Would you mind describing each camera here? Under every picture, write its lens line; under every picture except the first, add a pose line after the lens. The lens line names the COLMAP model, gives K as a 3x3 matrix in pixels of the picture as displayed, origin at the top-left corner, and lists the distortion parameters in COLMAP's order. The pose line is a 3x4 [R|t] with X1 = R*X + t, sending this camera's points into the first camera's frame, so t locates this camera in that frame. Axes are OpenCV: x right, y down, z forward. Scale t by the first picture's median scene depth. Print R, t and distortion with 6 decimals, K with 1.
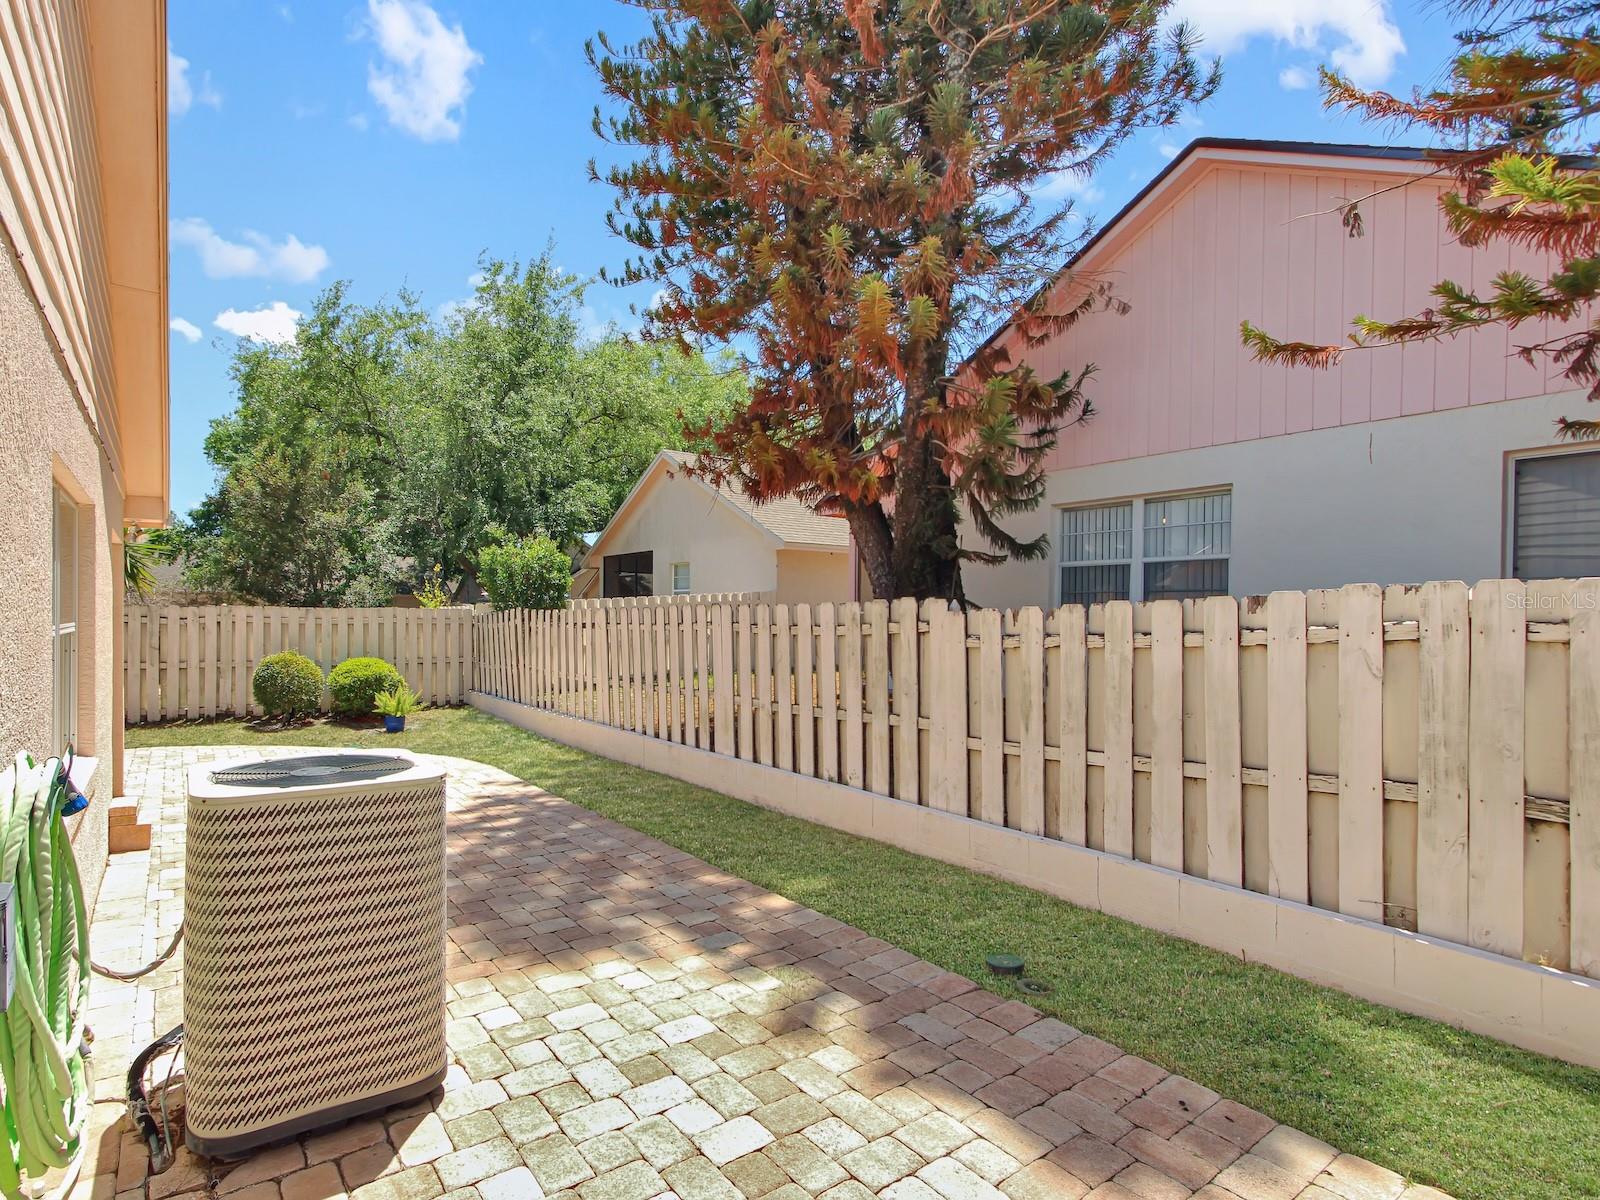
lens RADIAL K [[737.3, 0, 800.0], [0, 737.3, 600.0], [0, 0, 1]] dist [-0.011981, 0.000050]
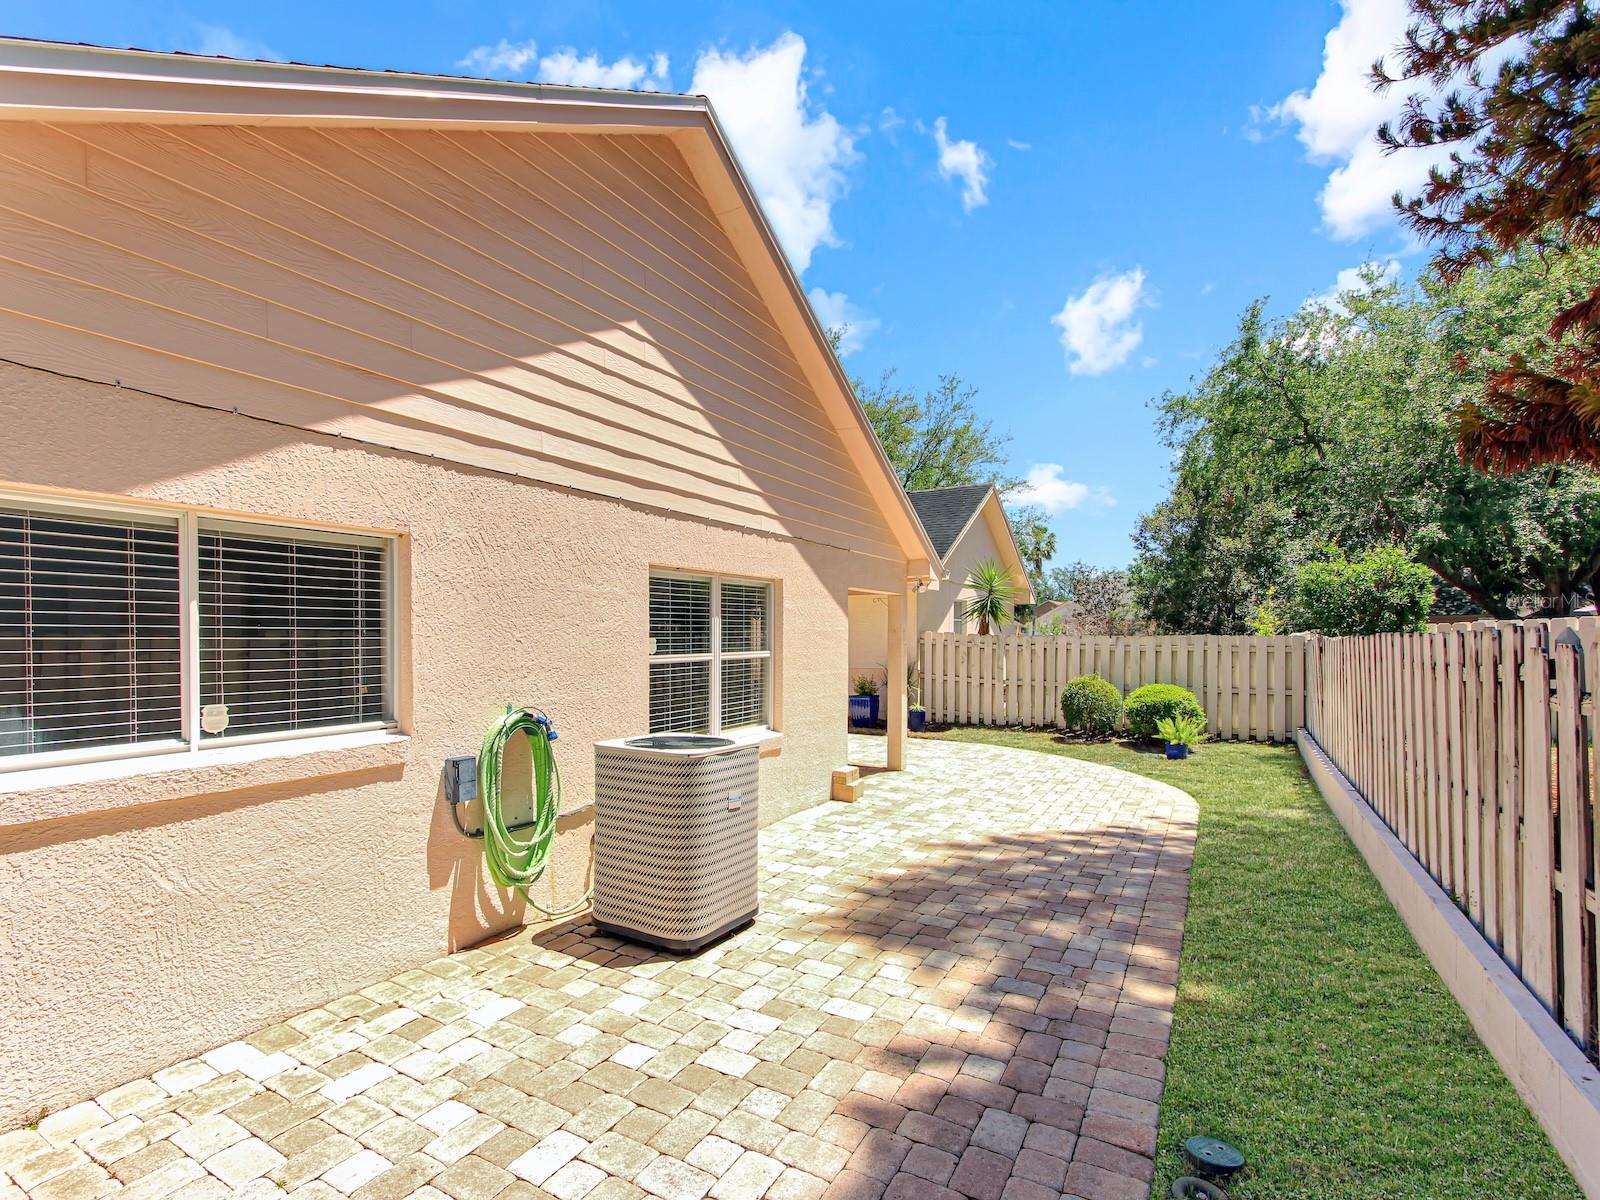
lens RADIAL K [[765.9, 0, 794.7], [0, 765.9, 632.1], [0, 0, 1]] dist [-0.002299, -0.000120]
pose [[0.458212, -0.007252, -0.888814, 0.488225], [0.014892, 0.999889, -0.000481, -0.007917], [0.888718, -0.013016, 0.458269, 0.206368]]
